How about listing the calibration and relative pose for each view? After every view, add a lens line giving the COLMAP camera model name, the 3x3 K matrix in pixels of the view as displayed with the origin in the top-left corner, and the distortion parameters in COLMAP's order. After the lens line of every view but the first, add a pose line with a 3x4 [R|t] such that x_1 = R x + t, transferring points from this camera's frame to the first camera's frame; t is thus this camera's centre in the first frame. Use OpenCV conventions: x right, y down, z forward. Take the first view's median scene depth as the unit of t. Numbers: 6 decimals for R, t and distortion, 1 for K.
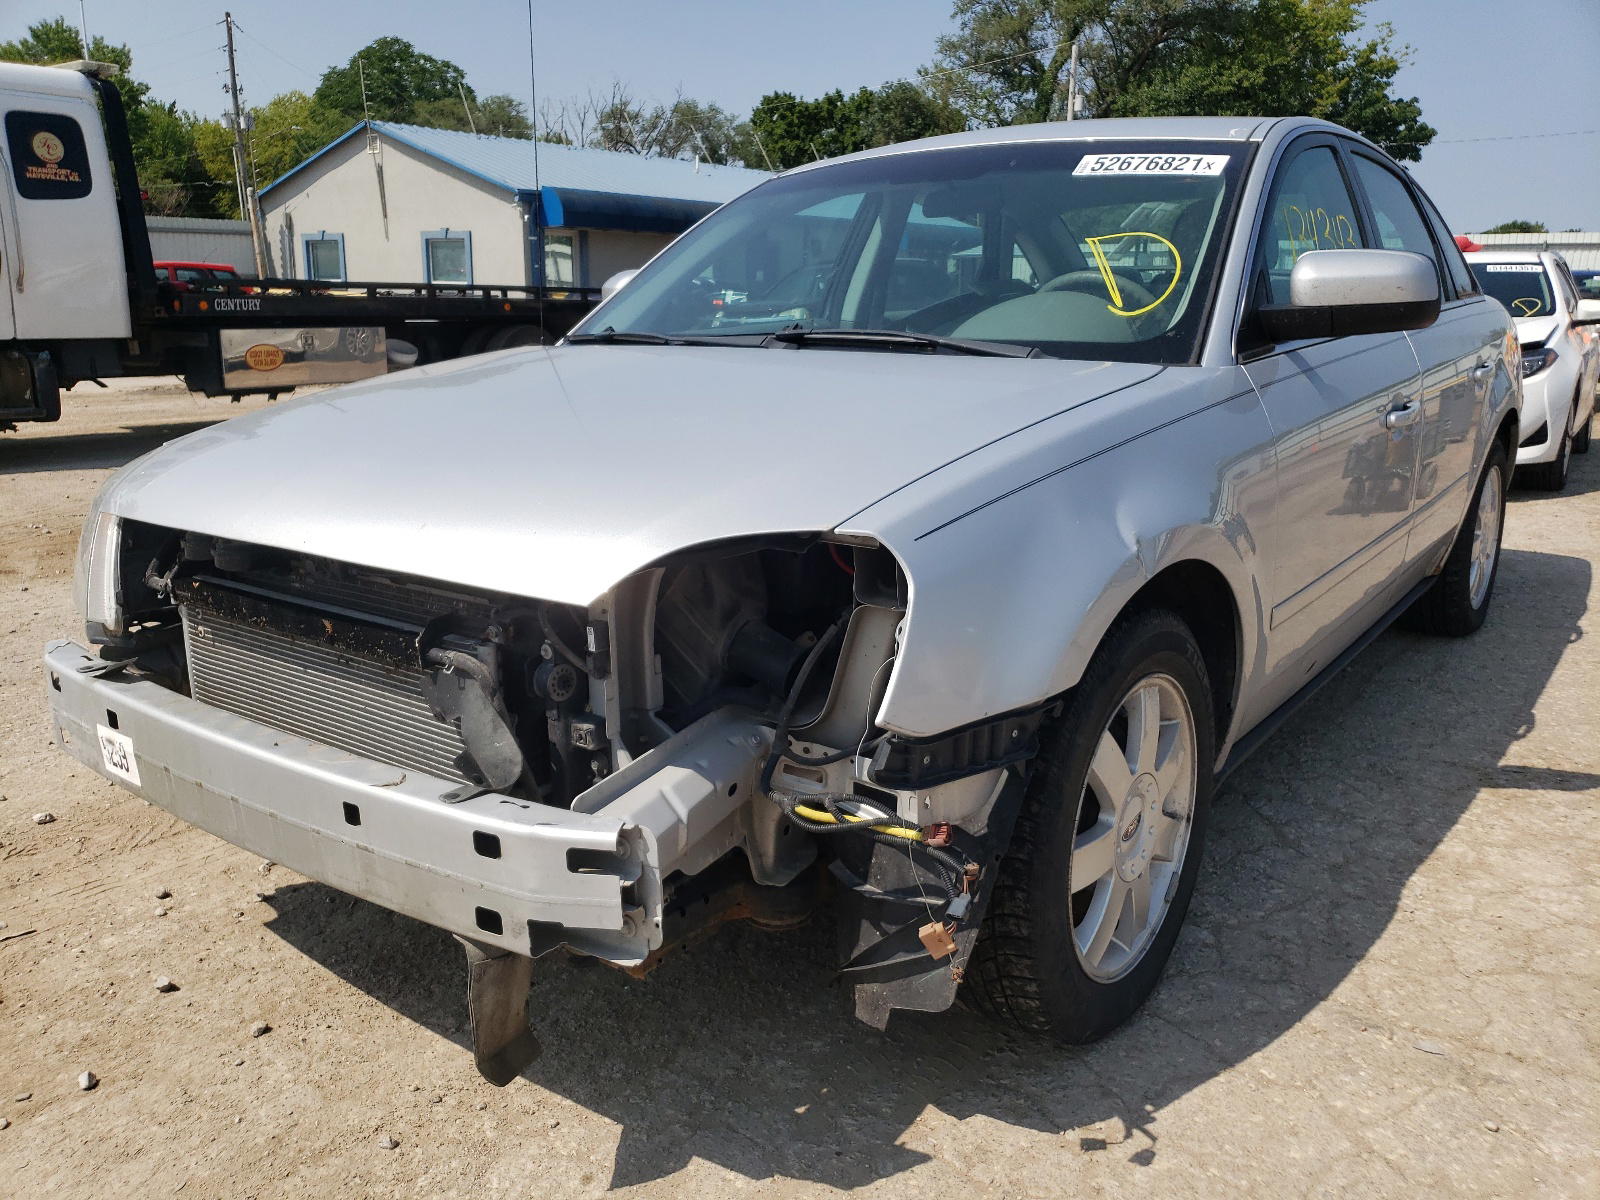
lens RADIAL K [[1274.1, 0, 800.0], [0, 1274.1, 600.0], [0, 0, 1]] dist [-0.064341, 0.129605]
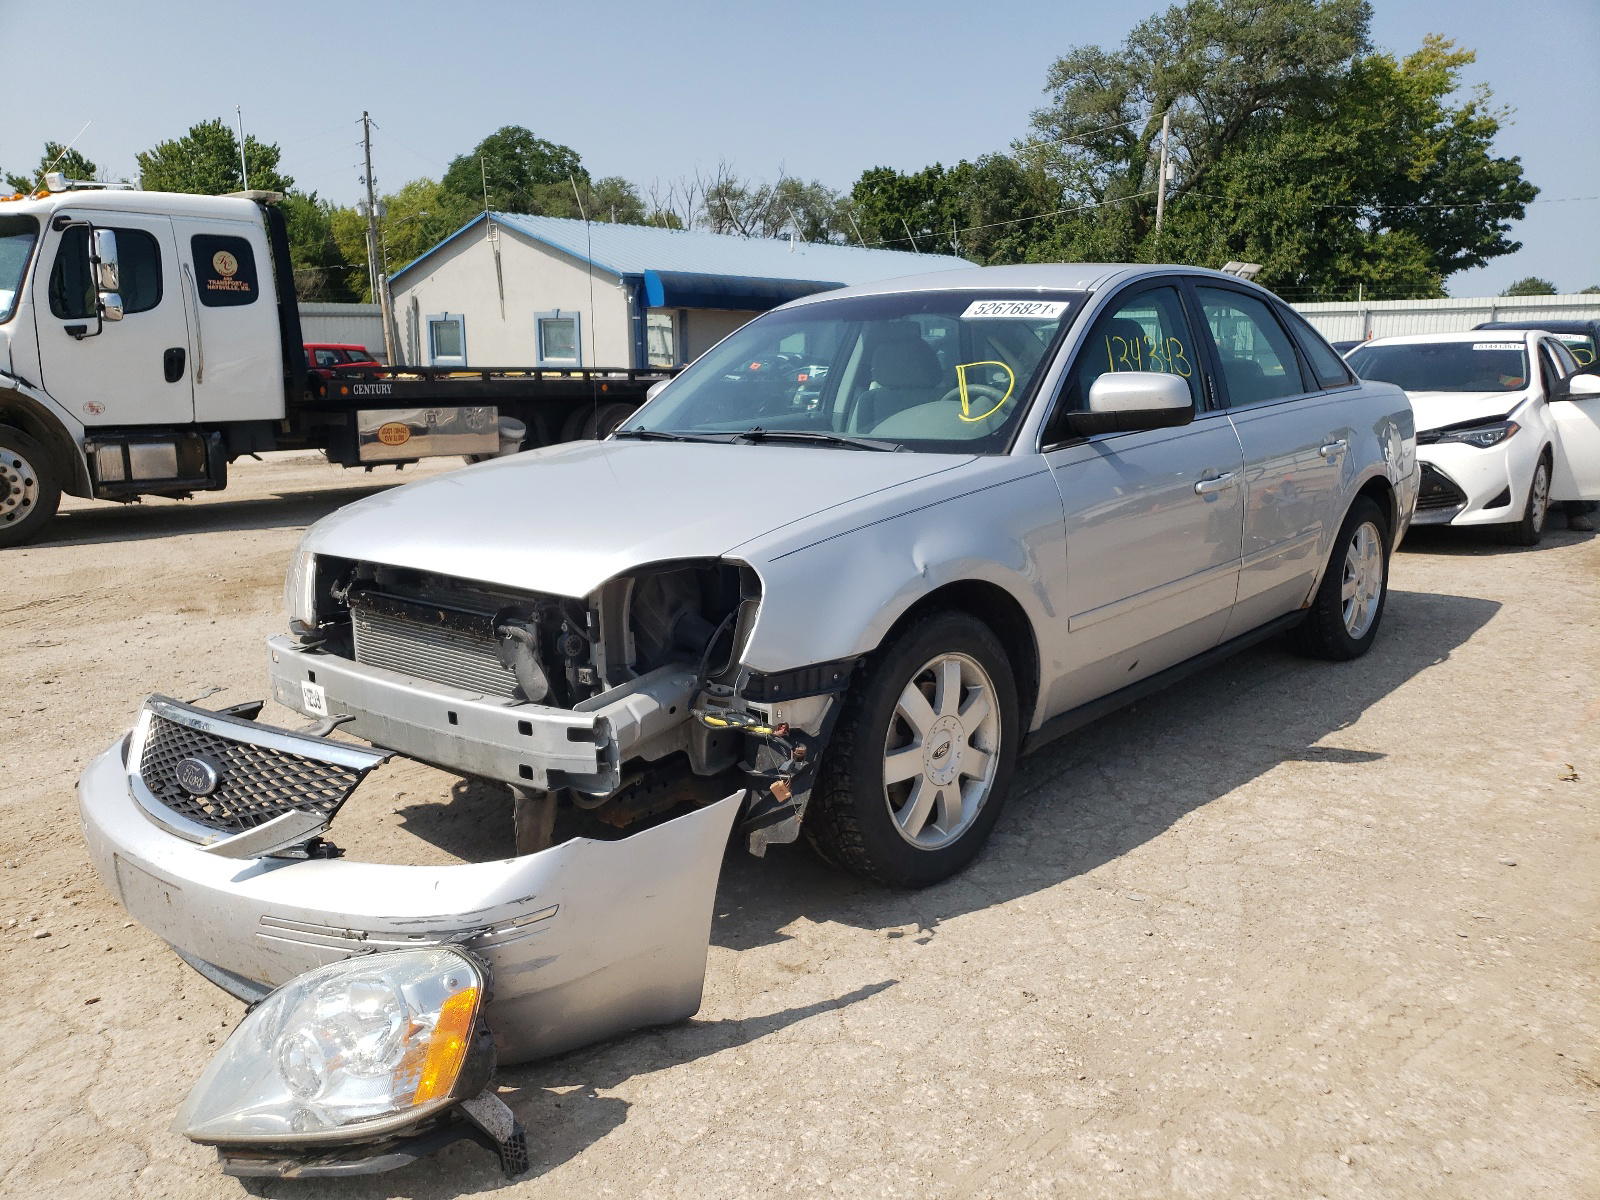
lens RADIAL K [[1216.1, 0, 797.9], [0, 1216.1, 611.5], [0, 0, 1]] dist [0.003819, -0.000259]
pose [[0.997165, 0.003146, -0.075175, 0.156569], [-0.005927, 0.999305, -0.036798, 0.050578], [0.075007, 0.037139, 0.996491, -0.408636]]
